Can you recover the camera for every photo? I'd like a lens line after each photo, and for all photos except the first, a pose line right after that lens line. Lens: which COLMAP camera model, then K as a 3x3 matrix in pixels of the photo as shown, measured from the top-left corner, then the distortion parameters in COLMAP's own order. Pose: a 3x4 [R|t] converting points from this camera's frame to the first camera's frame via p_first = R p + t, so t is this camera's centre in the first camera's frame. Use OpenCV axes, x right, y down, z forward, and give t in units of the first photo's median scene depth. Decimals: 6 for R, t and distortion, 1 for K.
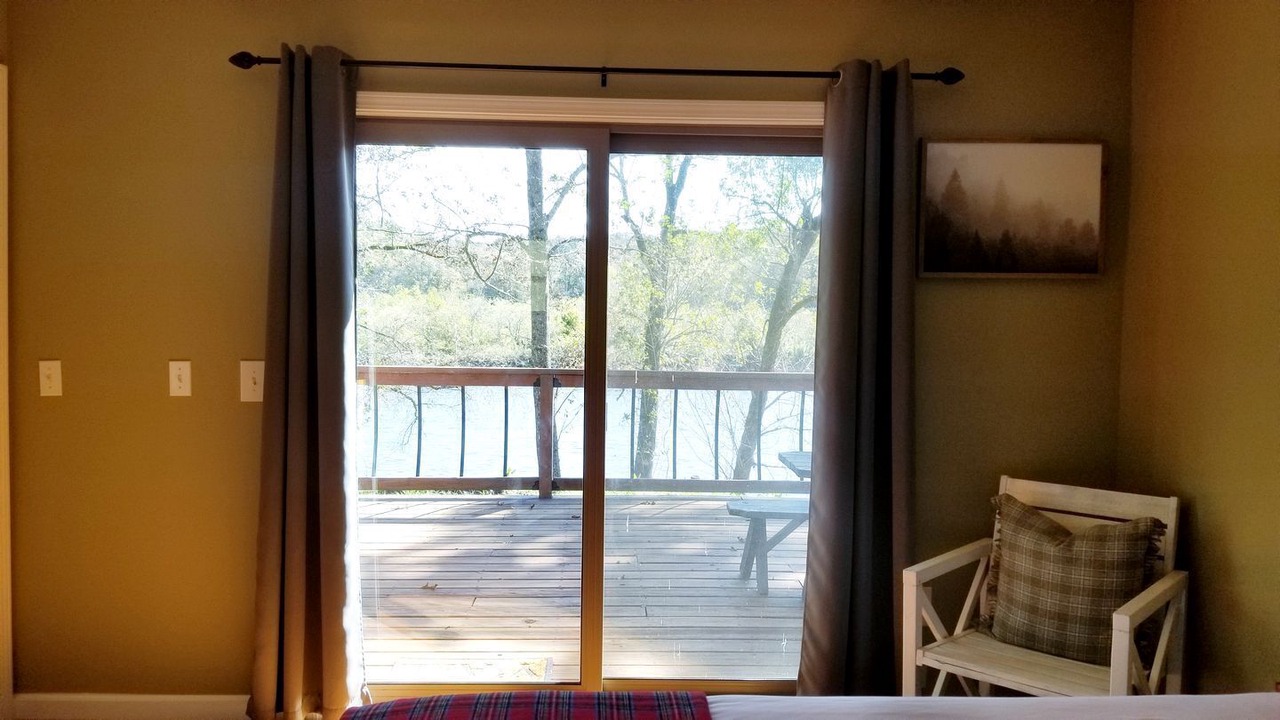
lens RADIAL K [[1010.1, 0, 639.2], [0, 1010.1, 336.5], [0, 0, 1]] dist [0.009481, 0.000492]
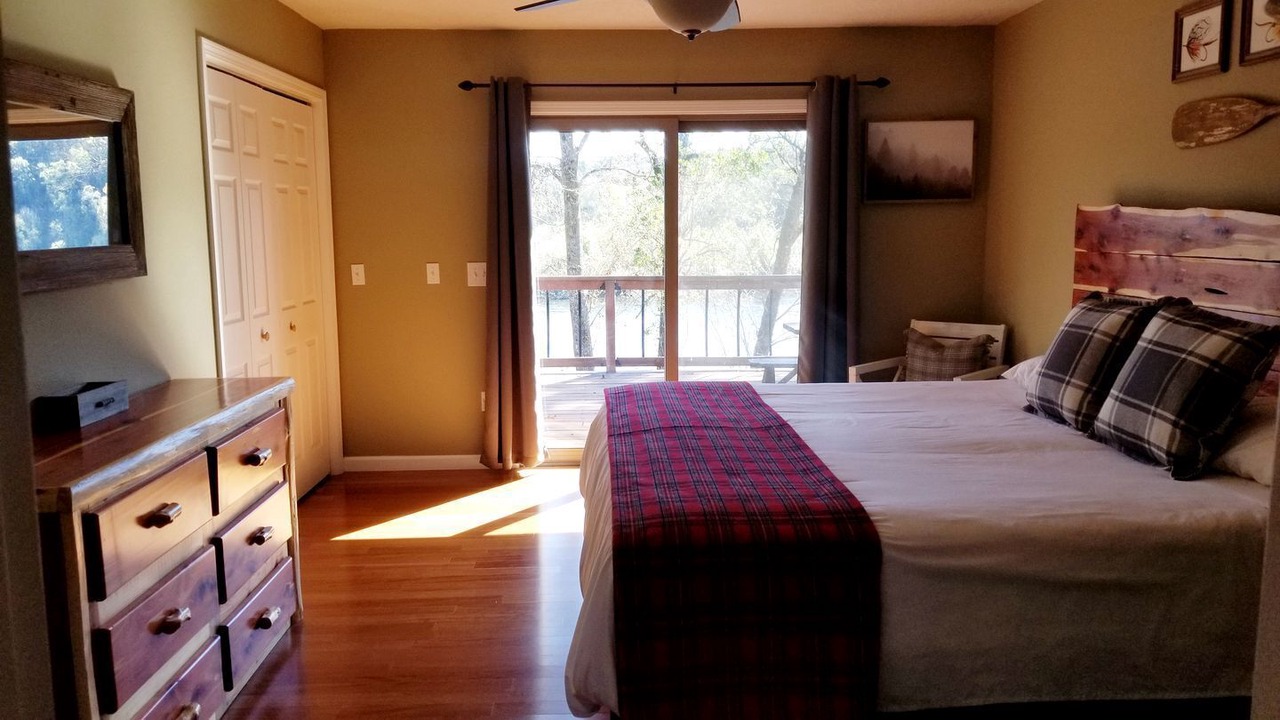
lens RADIAL K [[1016.0, 0, 640.0], [0, 1016.0, 360.0], [0, 0, 1]] dist [0.083595, -0.149427]
pose [[0.999705, -0.022270, -0.009705, -0.087338], [0.023111, 0.994975, 0.097416, 0.026904], [0.007487, -0.097612, 0.995196, -0.736791]]
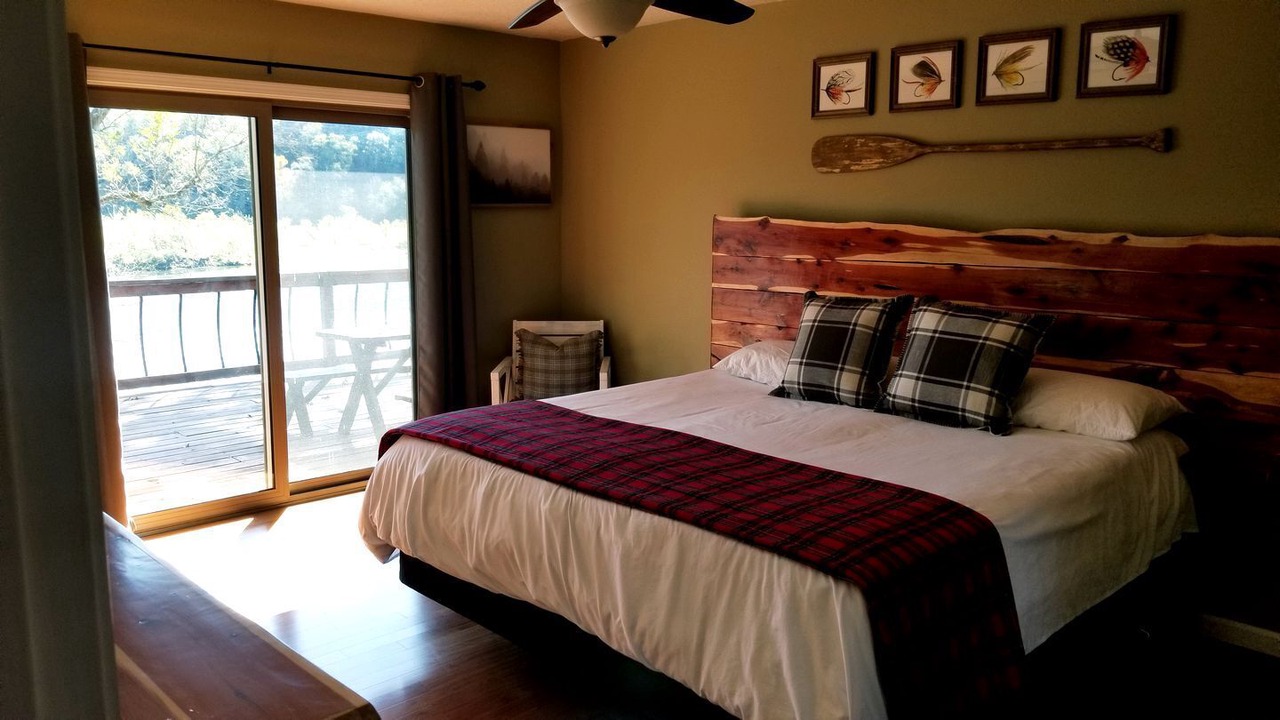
lens RADIAL K [[990.1, 0, 654.9], [0, 990.1, 362.5], [0, 0, 1]] dist [0.075431, -0.129247]
pose [[0.740504, -0.116206, 0.661929, -0.618165], [0.032227, 0.989944, 0.137739, -0.019792], [-0.671279, -0.080664, 0.736803, -0.449754]]
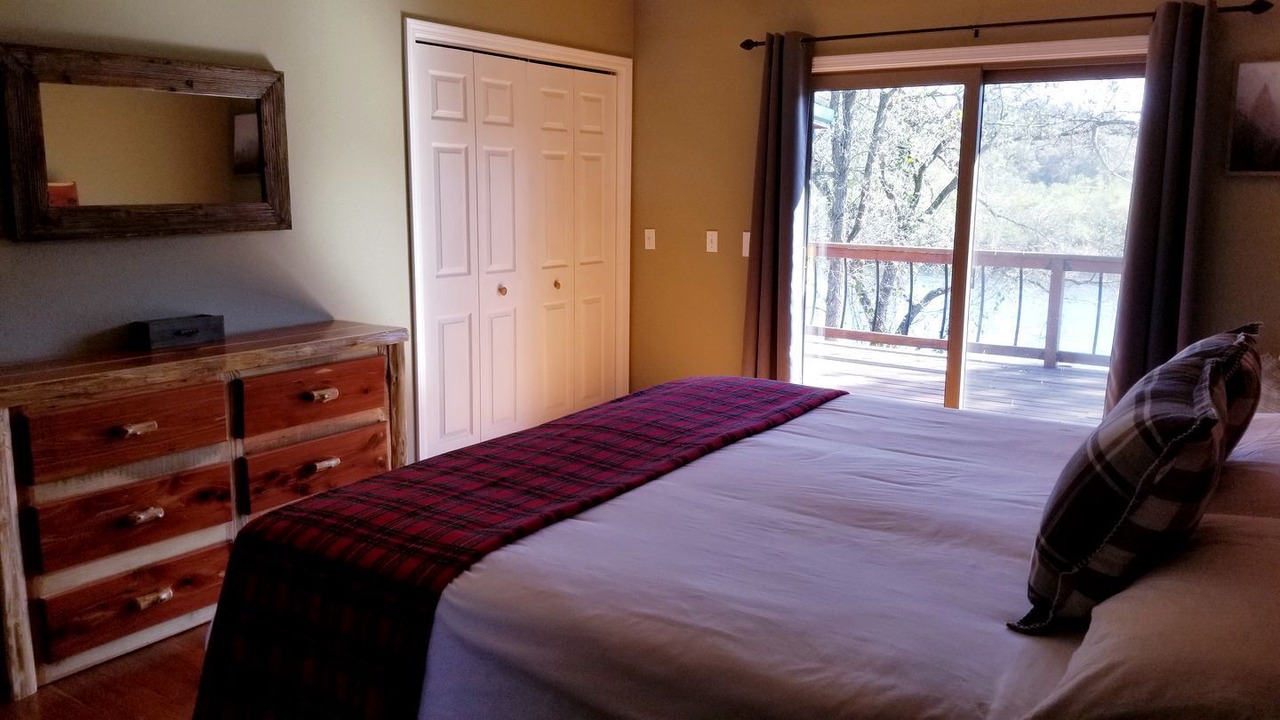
lens RADIAL K [[1016.0, 0, 640.0], [0, 1016.0, 360.0], [0, 0, 1]] dist [0.083595, -0.149427]
pose [[0.803294, 0.097673, -0.587519, 0.465645], [-0.022394, 0.990717, 0.134084, 0.012311], [0.595162, -0.094552, 0.798024, -0.443597]]
